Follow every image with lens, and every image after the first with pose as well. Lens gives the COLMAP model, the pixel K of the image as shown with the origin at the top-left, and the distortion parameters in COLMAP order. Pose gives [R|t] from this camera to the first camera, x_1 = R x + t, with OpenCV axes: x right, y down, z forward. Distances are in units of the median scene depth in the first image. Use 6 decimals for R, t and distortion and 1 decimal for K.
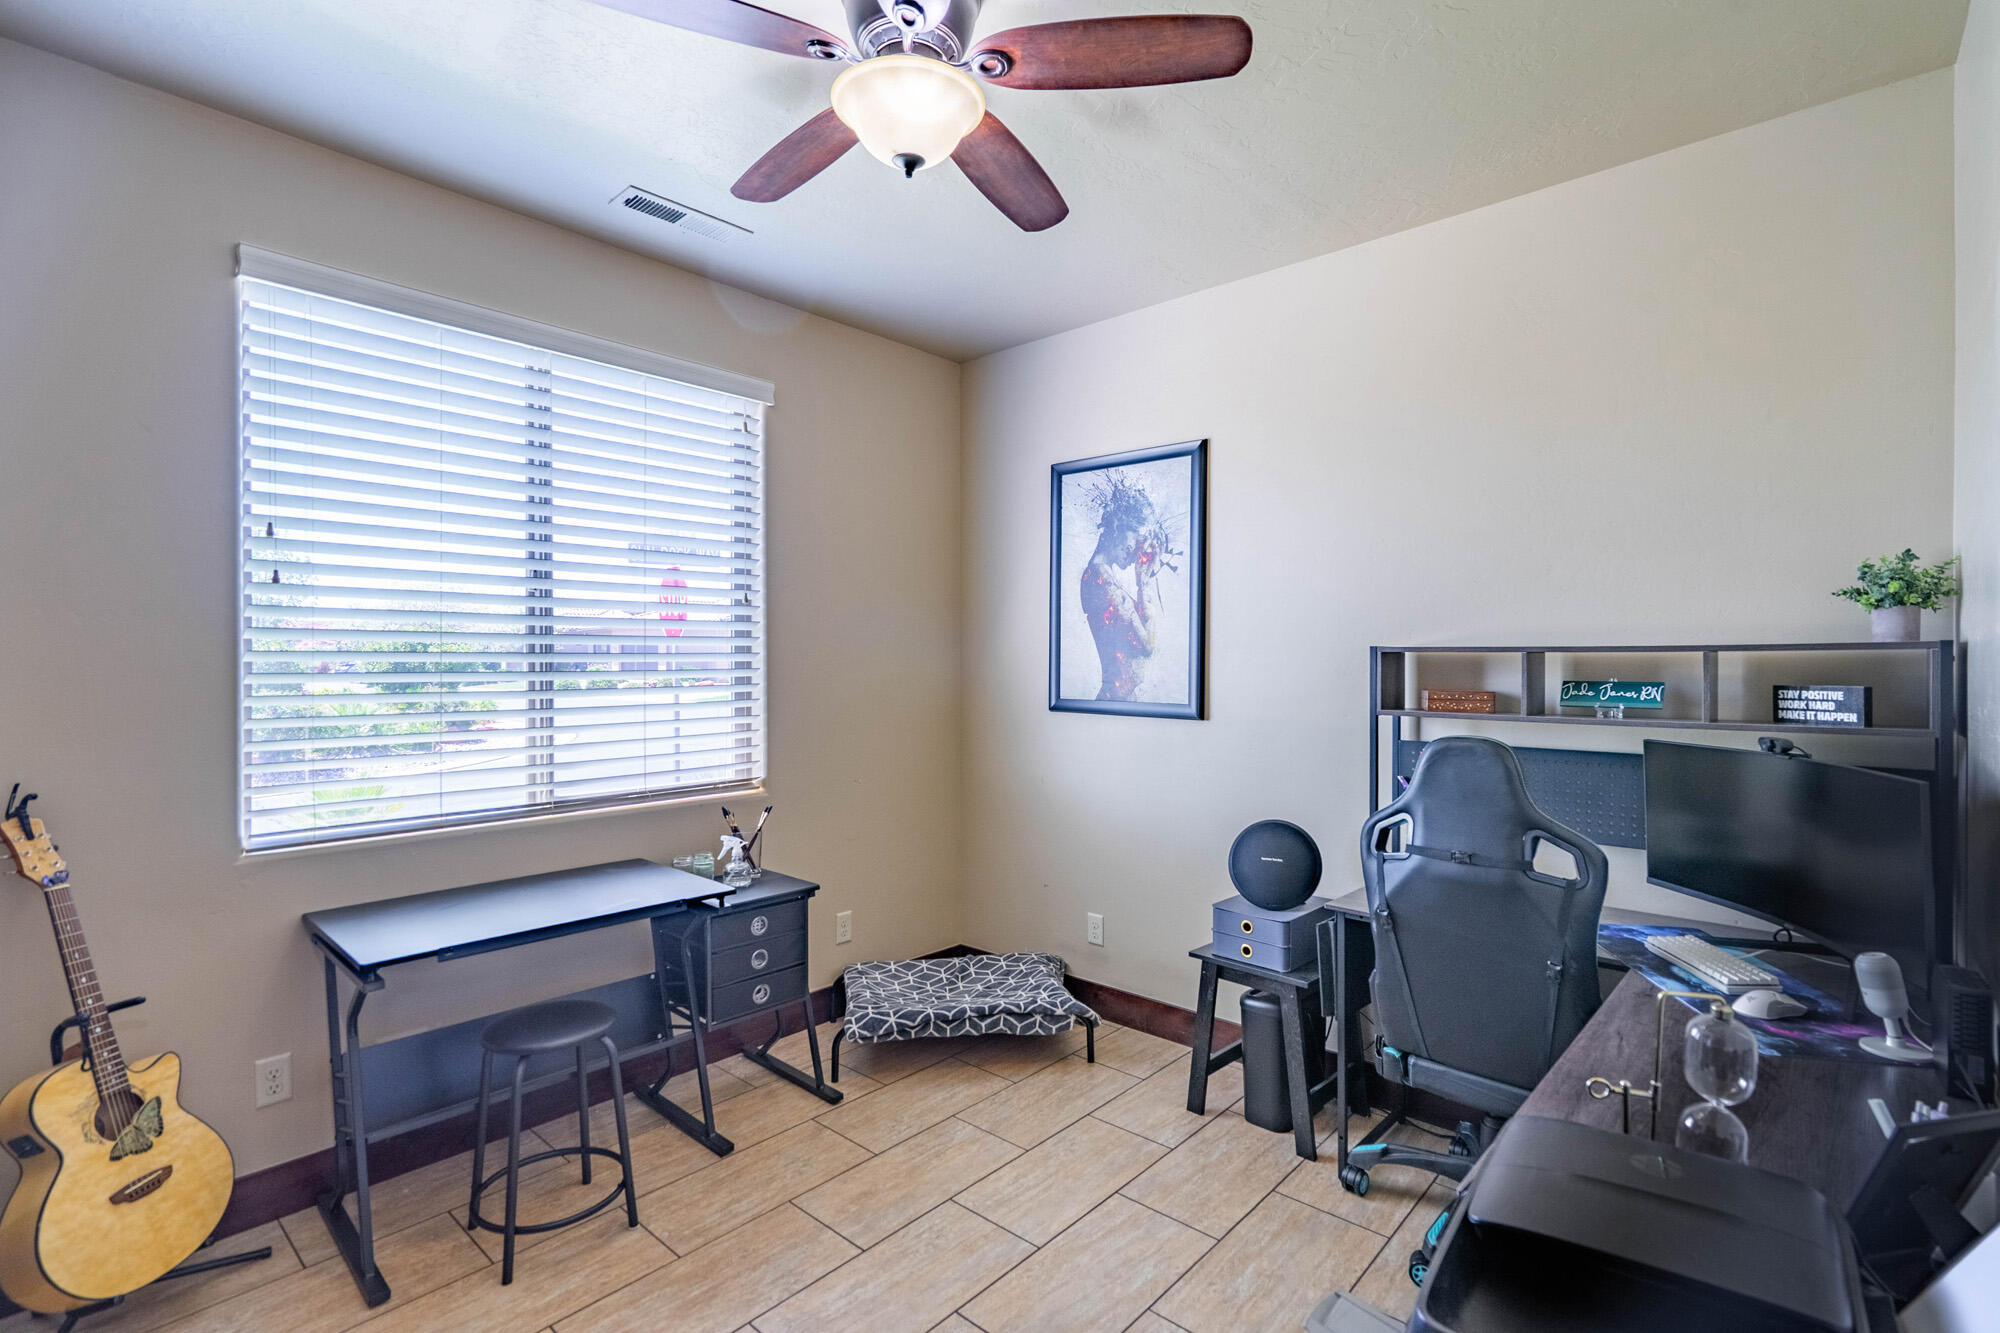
lens RADIAL K [[909.8, 0, 990.6], [0, 909.8, 655.6], [0, 0, 1]] dist [-0.000604, 0.001448]
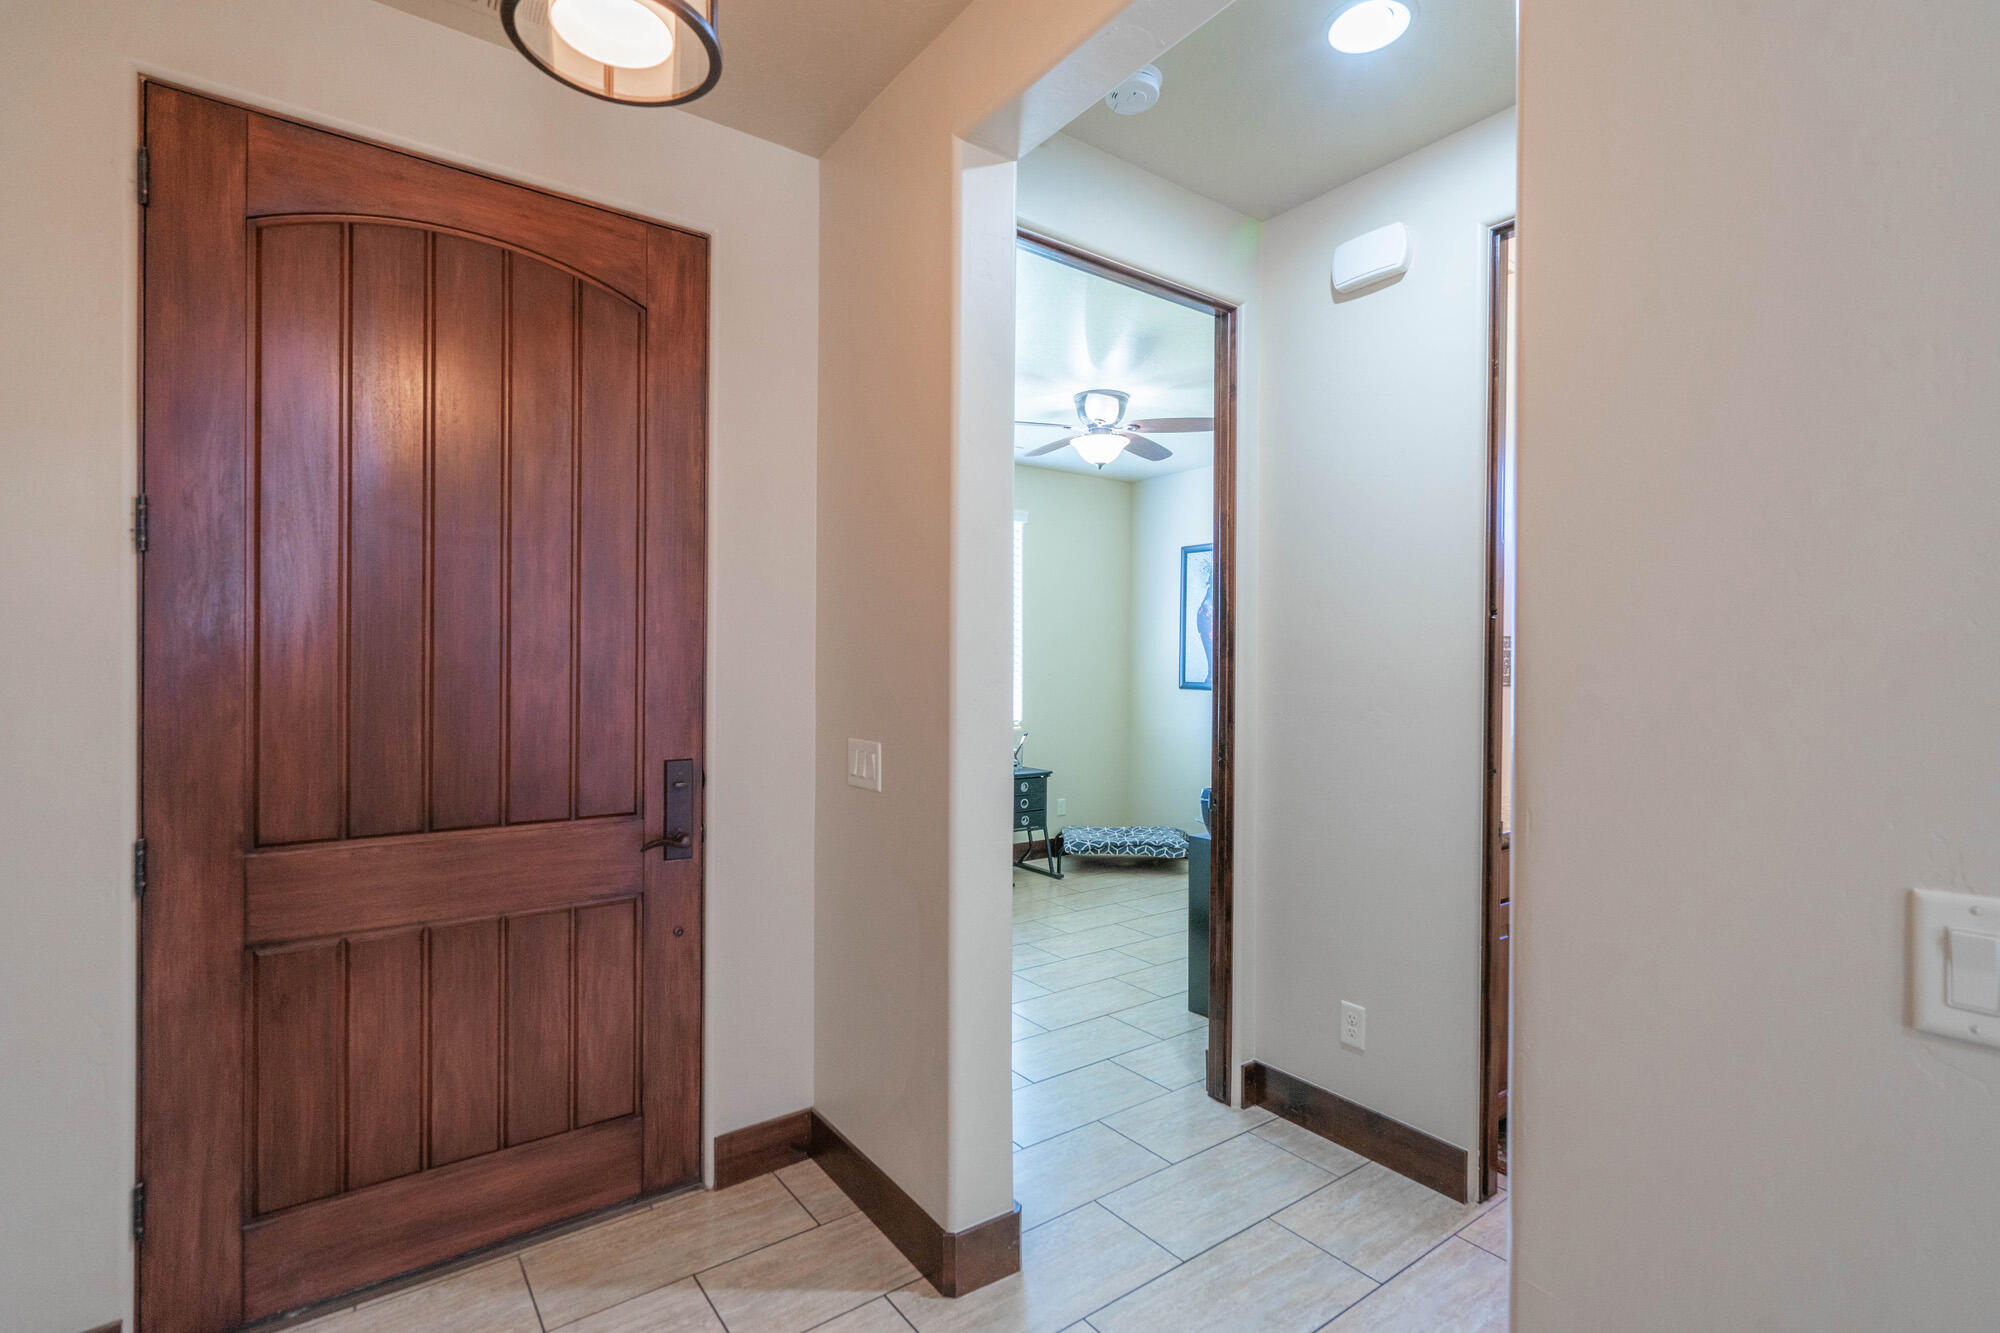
lens RADIAL K [[909.8, 0, 991.8], [0, 909.8, 660.2], [0, 0, 1]] dist [-0.000604, 0.001448]
pose [[0.978336, 0.004419, -0.206977, 0.088168], [-0.004918, 0.999986, -0.001896, 0.012291], [0.206966, 0.002873, 0.978344, -0.924853]]
